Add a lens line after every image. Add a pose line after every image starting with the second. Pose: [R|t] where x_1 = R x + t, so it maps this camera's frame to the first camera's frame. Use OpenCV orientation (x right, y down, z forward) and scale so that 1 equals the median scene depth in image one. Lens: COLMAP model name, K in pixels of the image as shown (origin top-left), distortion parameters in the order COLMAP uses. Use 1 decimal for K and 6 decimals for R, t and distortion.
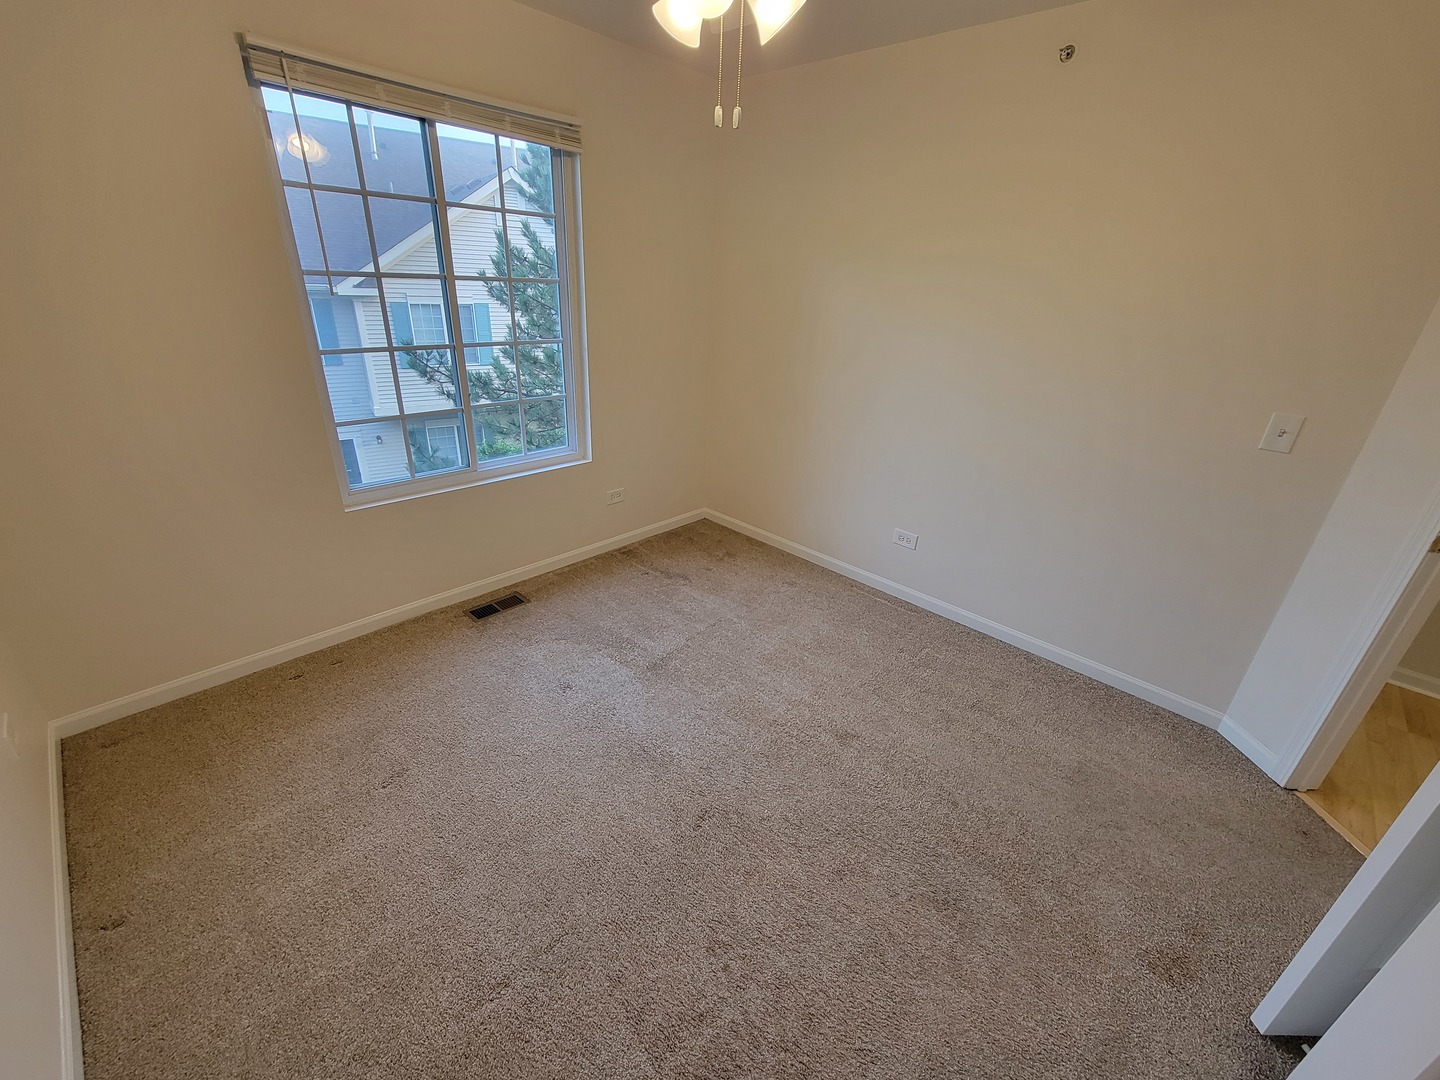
lens RADIAL K [[590.3, 0, 716.6], [0, 590.3, 541.1], [0, 0, 1]] dist [-0.000022, -0.000002]
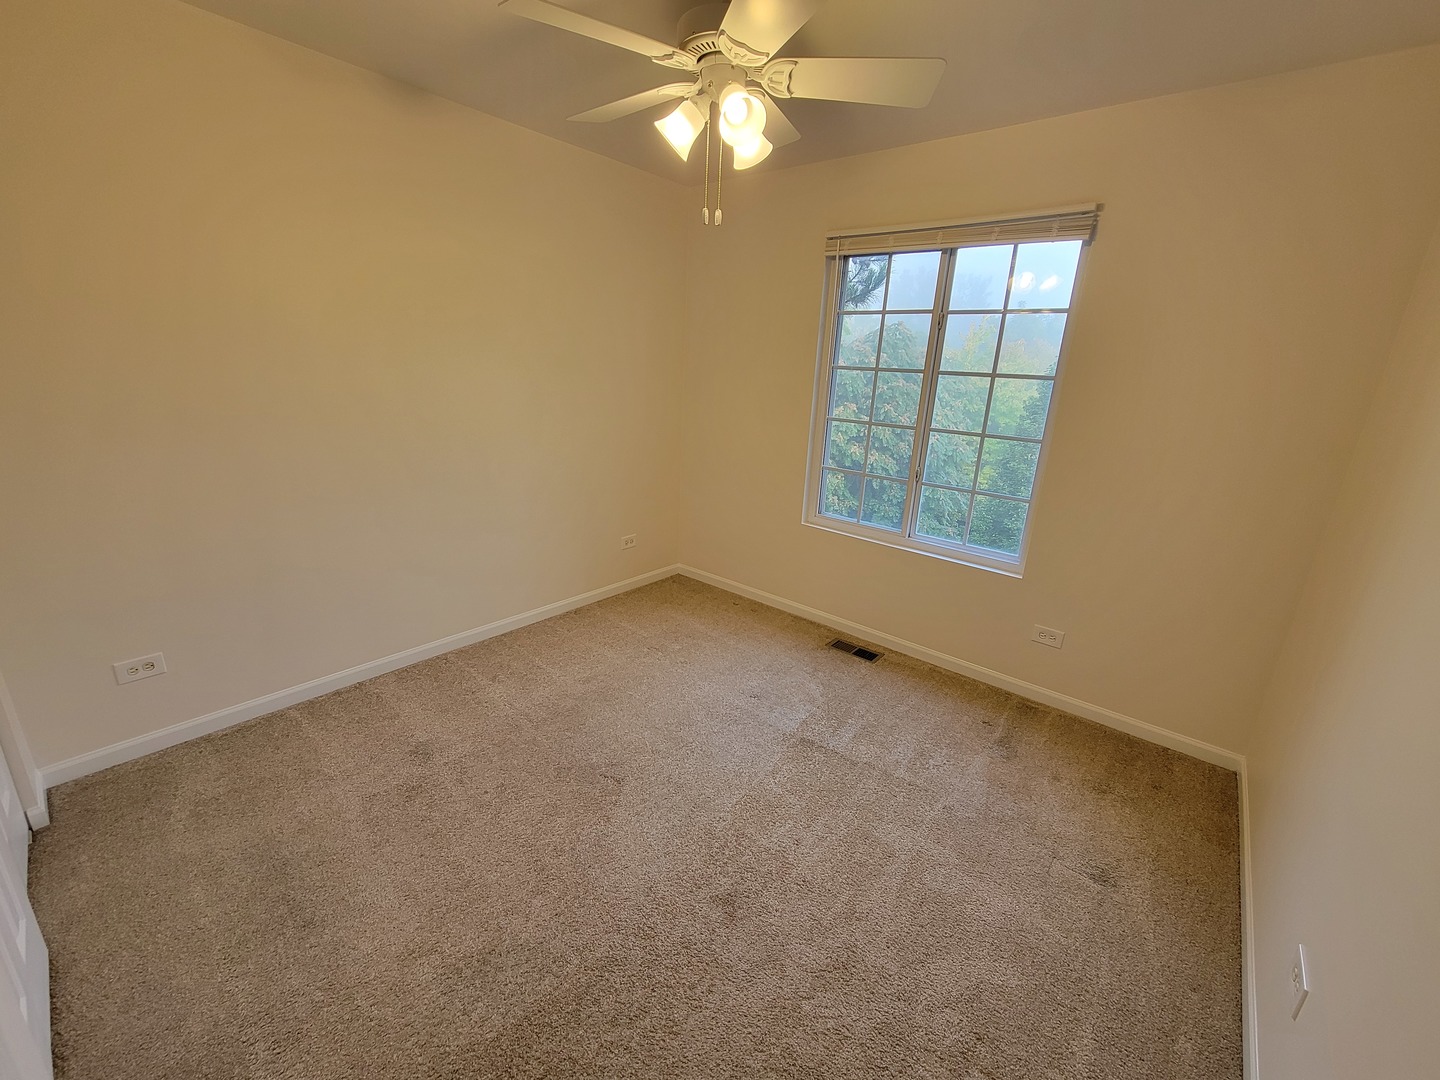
lens RADIAL K [[590.3, 0, 716.6], [0, 590.3, 541.1], [0, 0, 1]] dist [-0.000022, -0.000002]
pose [[0.058419, 0.249126, -0.966708, 0.665656], [-0.451299, 0.870351, 0.197022, -0.177415], [0.890458, 0.424765, 0.163275, 0.522733]]
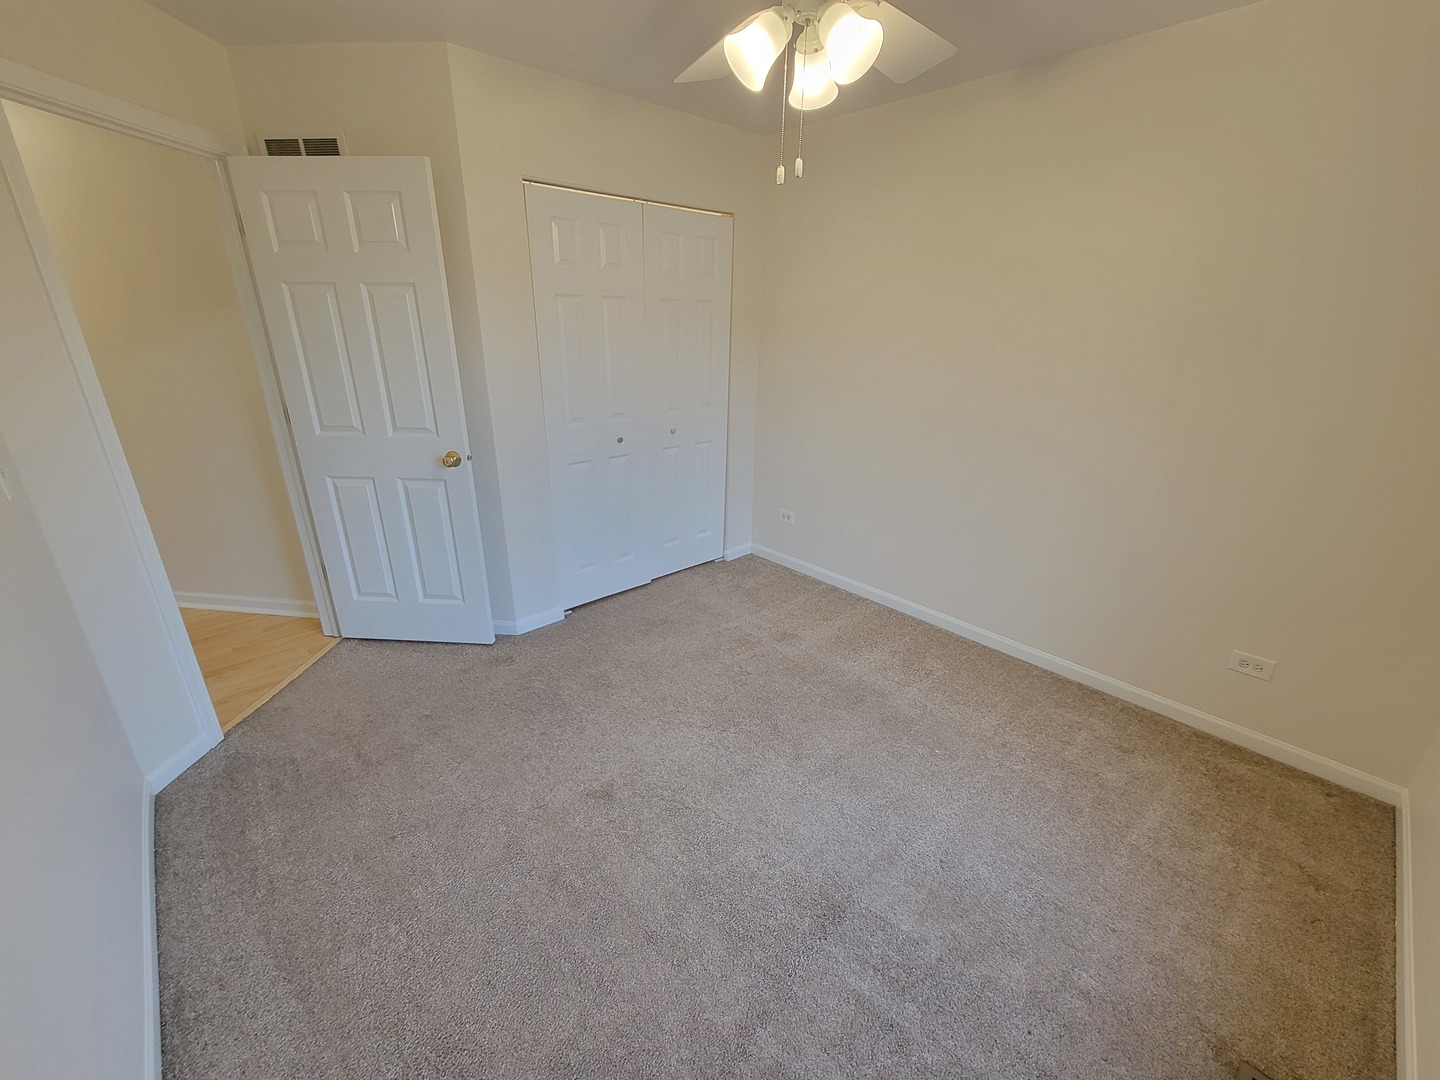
lens RADIAL K [[587.5, 0, 715.3], [0, 587.5, 541.0], [0, 0, 1]] dist [-0.001189, 0.000120]
pose [[-0.995885, -0.079216, 0.044015, 0.025561], [-0.024418, 0.702290, 0.711472, -0.479445], [-0.087271, 0.707470, -0.701335, 1.068333]]
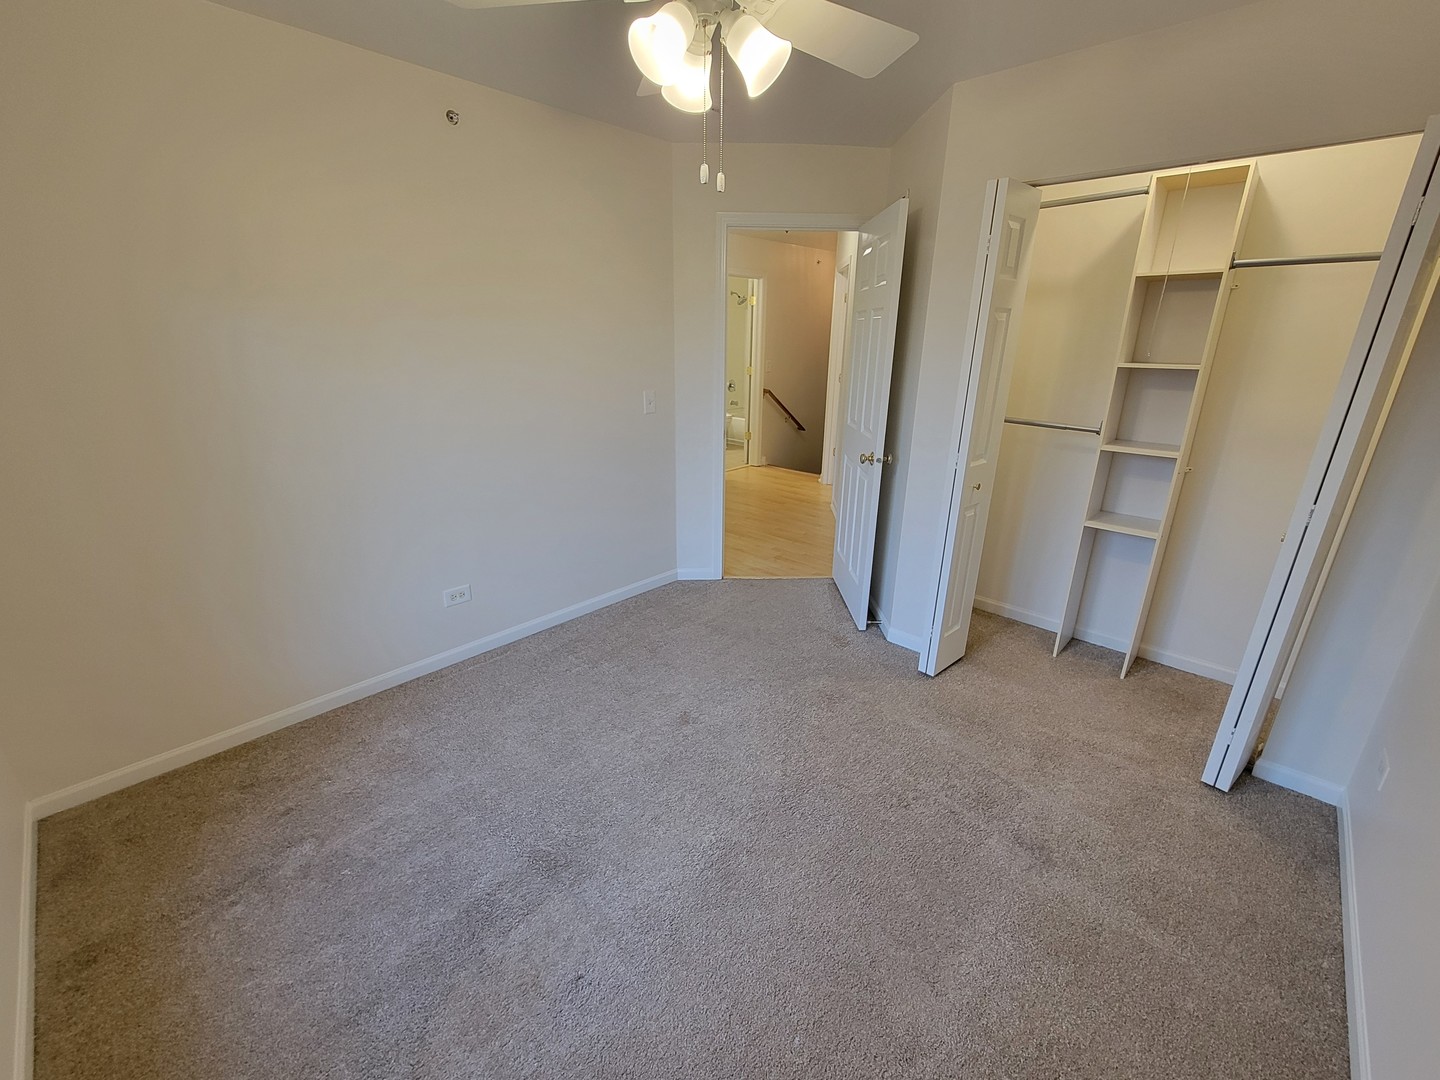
lens RADIAL K [[605.5, 0, 717.7], [0, 605.5, 539.7], [0, 0, 1]] dist [0.001328, 0.000238]
pose [[-0.007682, -0.370337, 0.928866, -0.573725], [0.403835, 0.848627, 0.341686, -0.258334], [-0.914800, 0.377733, 0.143036, 0.515636]]
